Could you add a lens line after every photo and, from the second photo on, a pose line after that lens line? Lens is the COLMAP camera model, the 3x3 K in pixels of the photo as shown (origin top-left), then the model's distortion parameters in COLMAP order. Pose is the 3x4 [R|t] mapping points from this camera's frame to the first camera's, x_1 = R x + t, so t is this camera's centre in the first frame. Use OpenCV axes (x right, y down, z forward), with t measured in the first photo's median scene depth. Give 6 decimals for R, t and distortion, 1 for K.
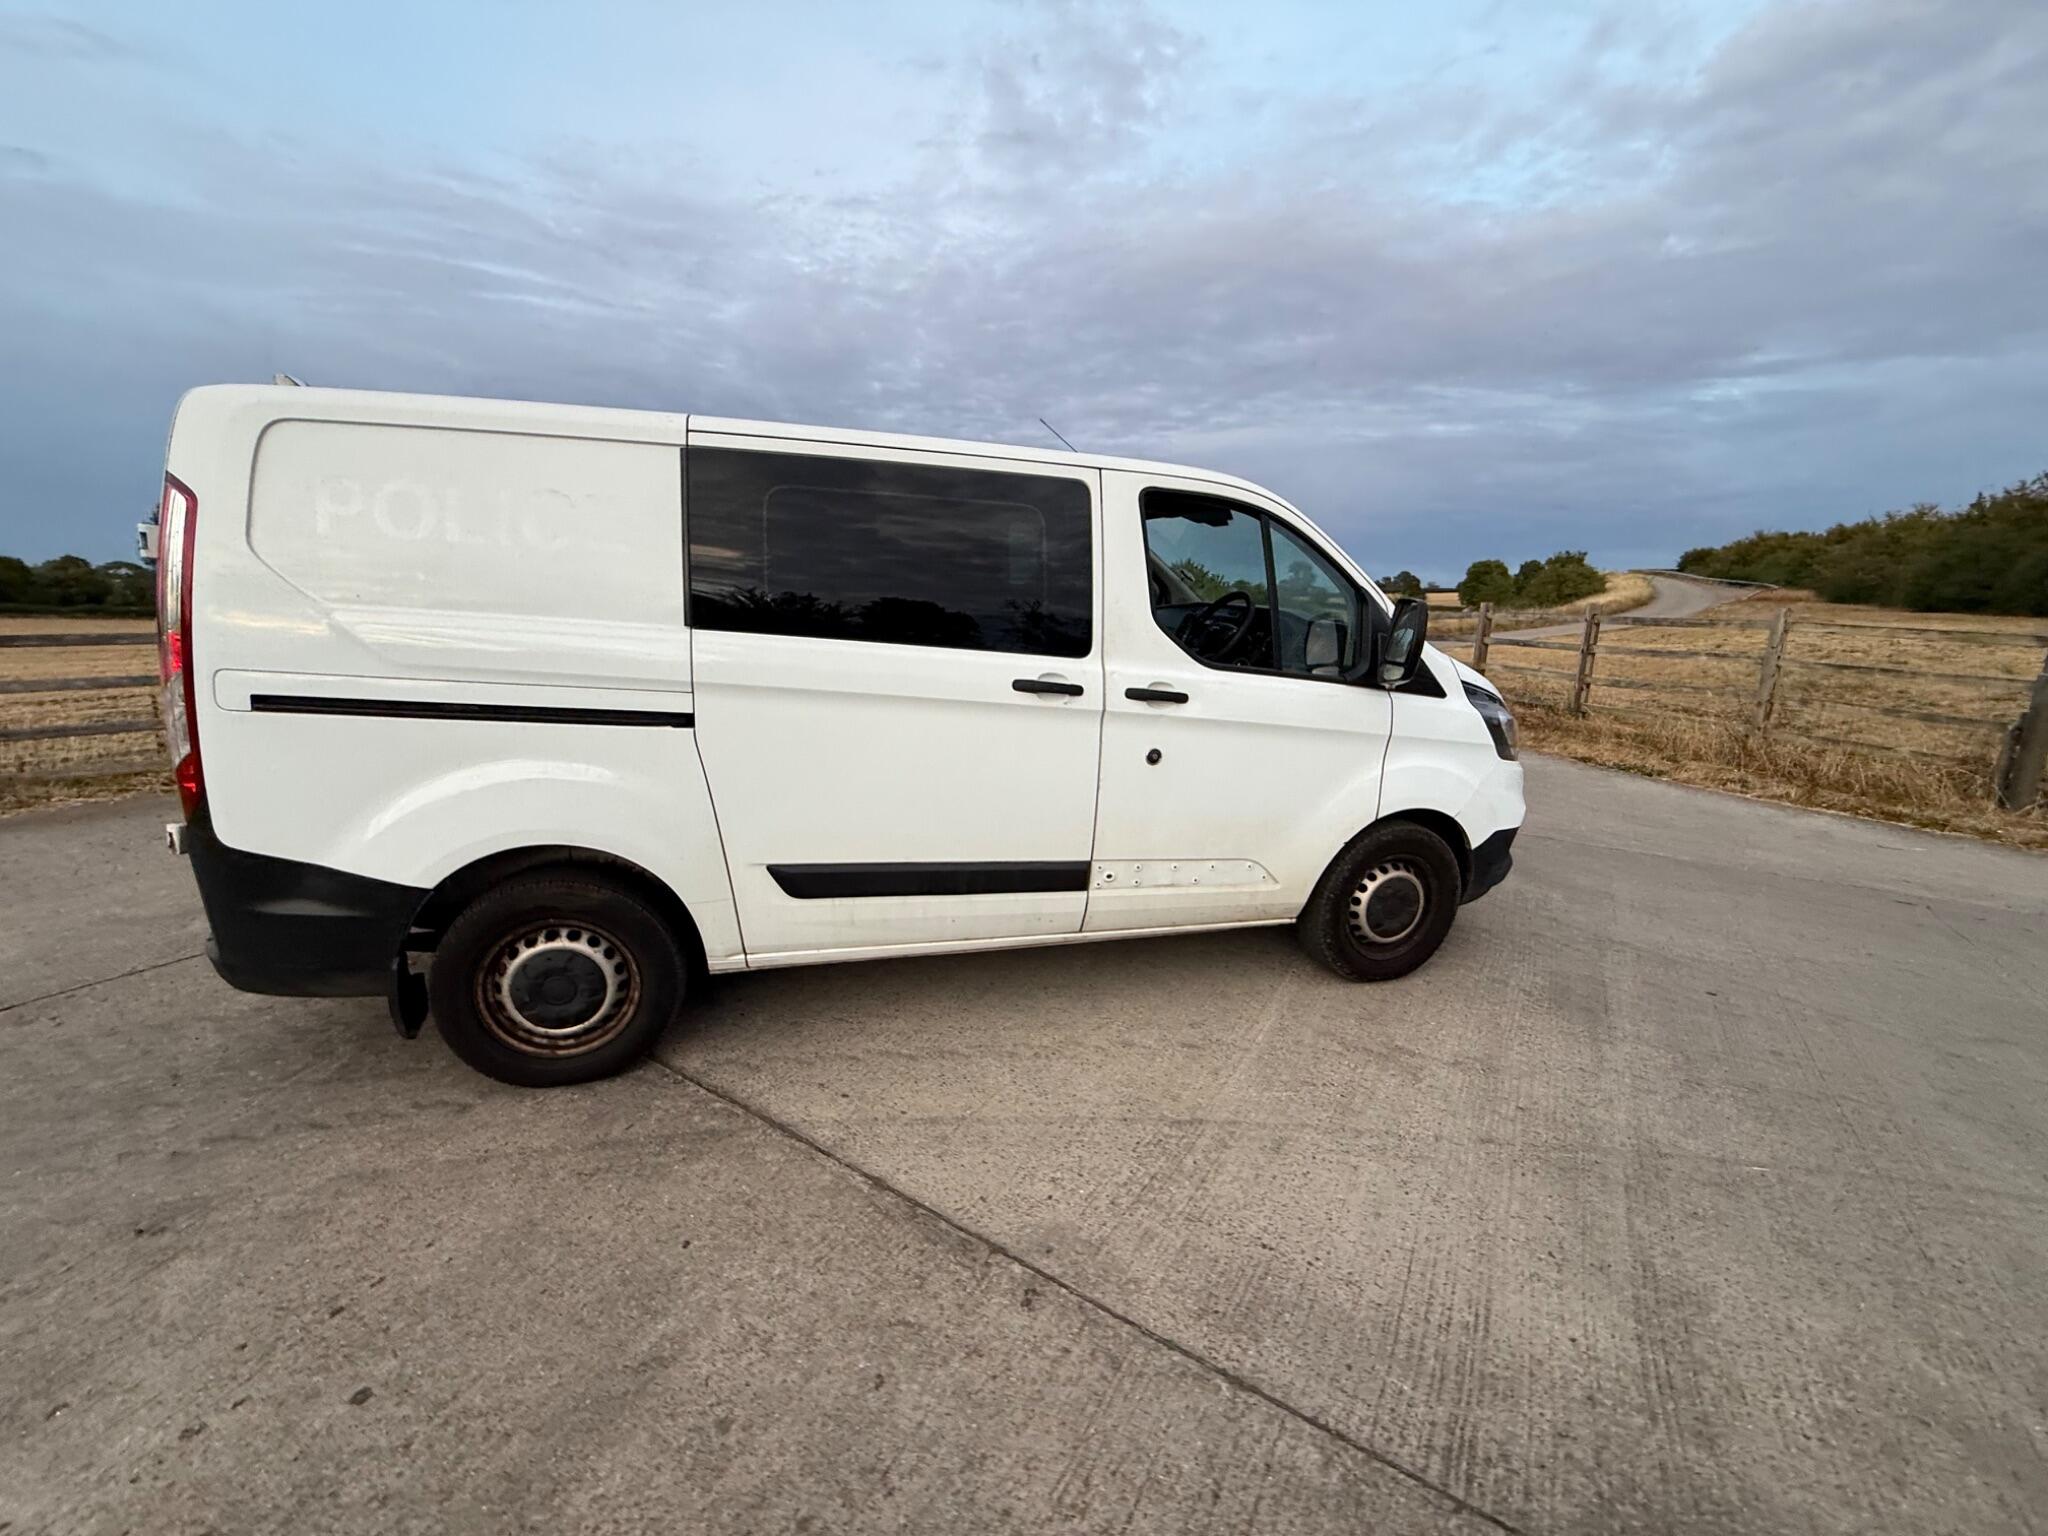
lens RADIAL K [[814.2, 0, 1019.5], [0, 814.2, 775.9], [0, 0, 1]] dist [-0.000590, -0.000084]
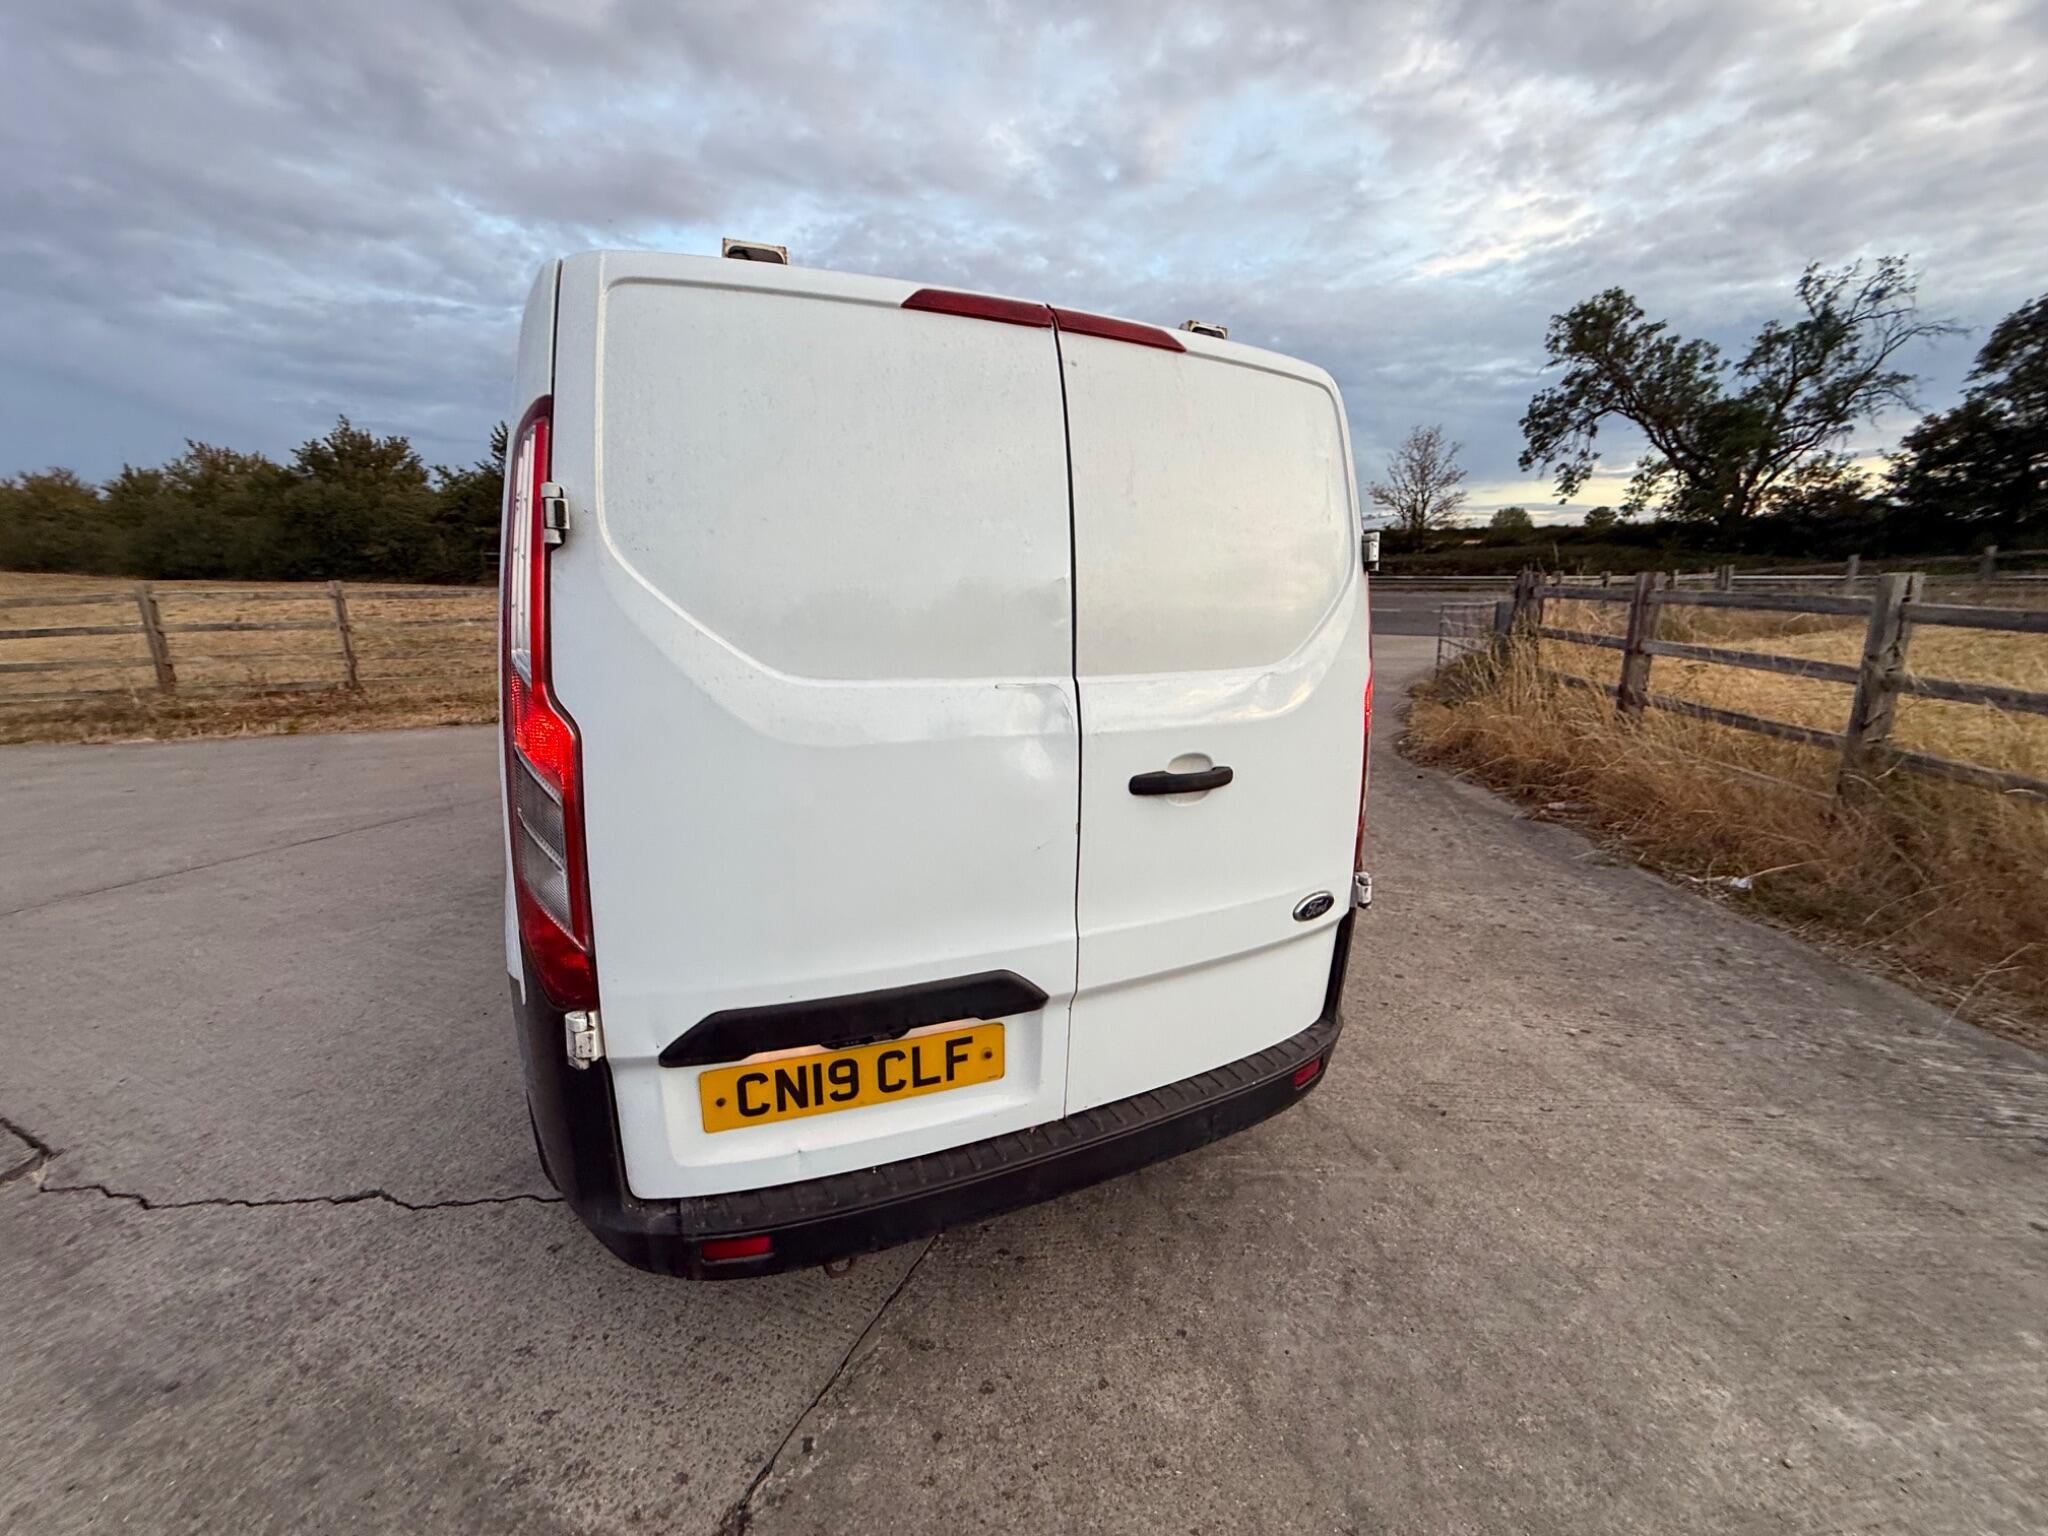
lens RADIAL K [[814.2, 0, 1017.6], [0, 814.2, 777.6], [0, 0, 1]] dist [-0.000590, -0.000084]
pose [[-0.142942, -0.255731, 0.956122, -1.655734], [0.215499, 0.934823, 0.282252, -0.339243], [-0.965985, 0.246389, -0.078516, 1.291867]]
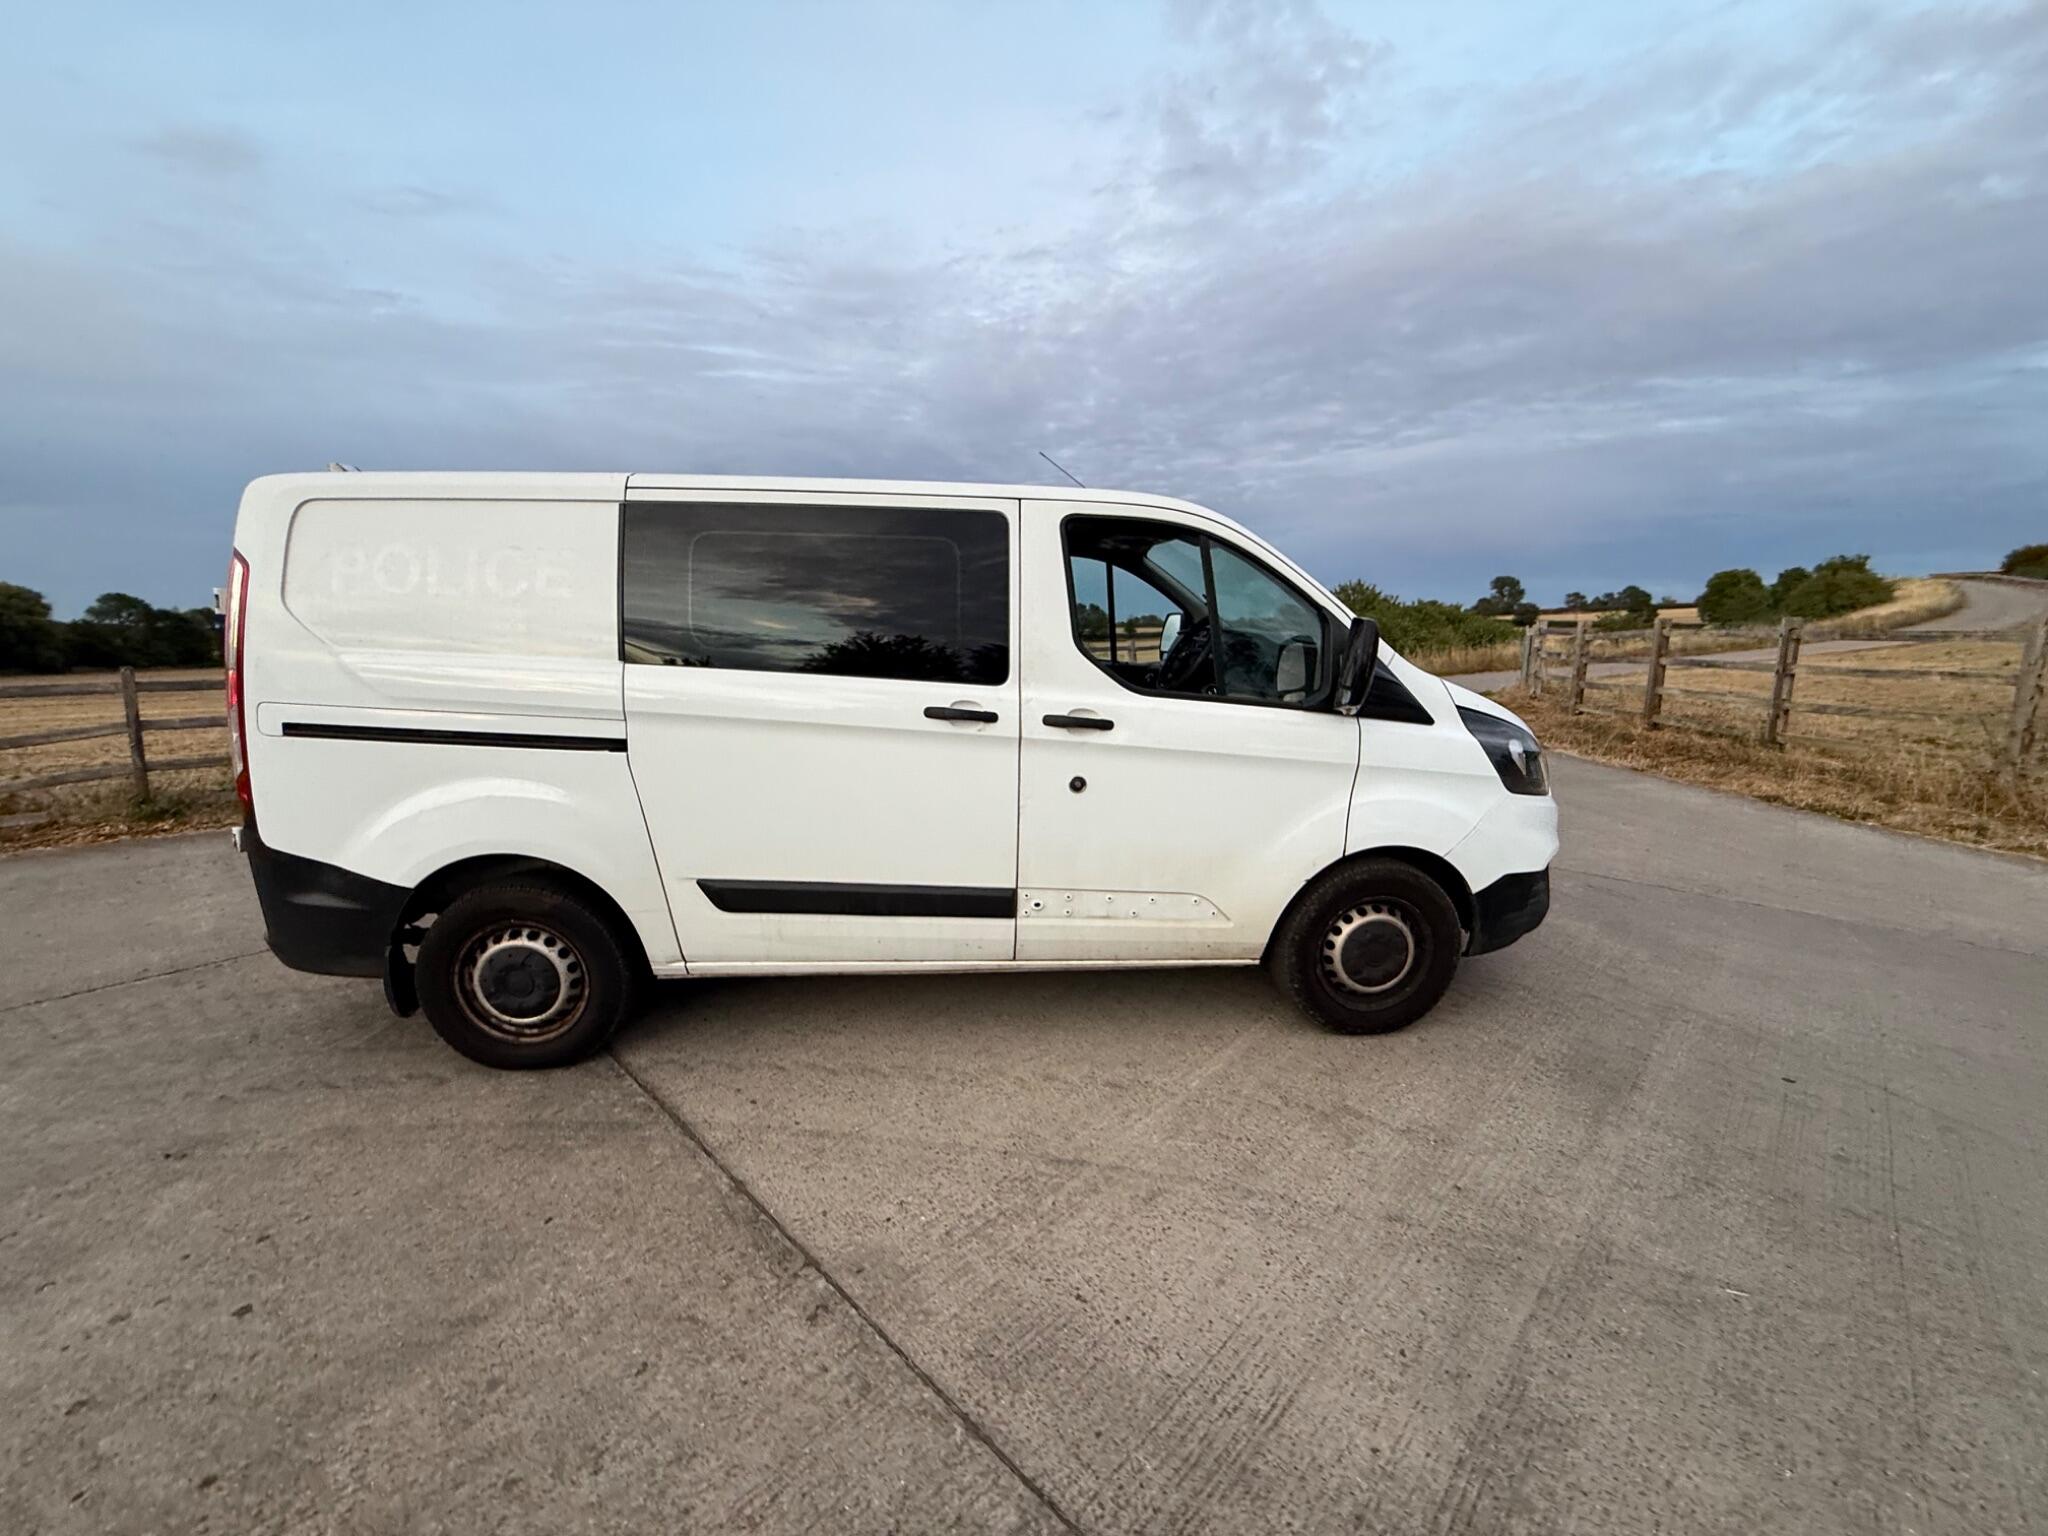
lens RADIAL K [[814.2, 0, 1019.5], [0, 814.2, 777.1], [0, 0, 1]] dist [-0.000590, -0.000084]
pose [[0.979042, 0.011387, -0.203340, 0.346485], [-0.018522, 0.999276, -0.033223, 0.001616], [0.202815, 0.036293, 0.978544, 0.025463]]
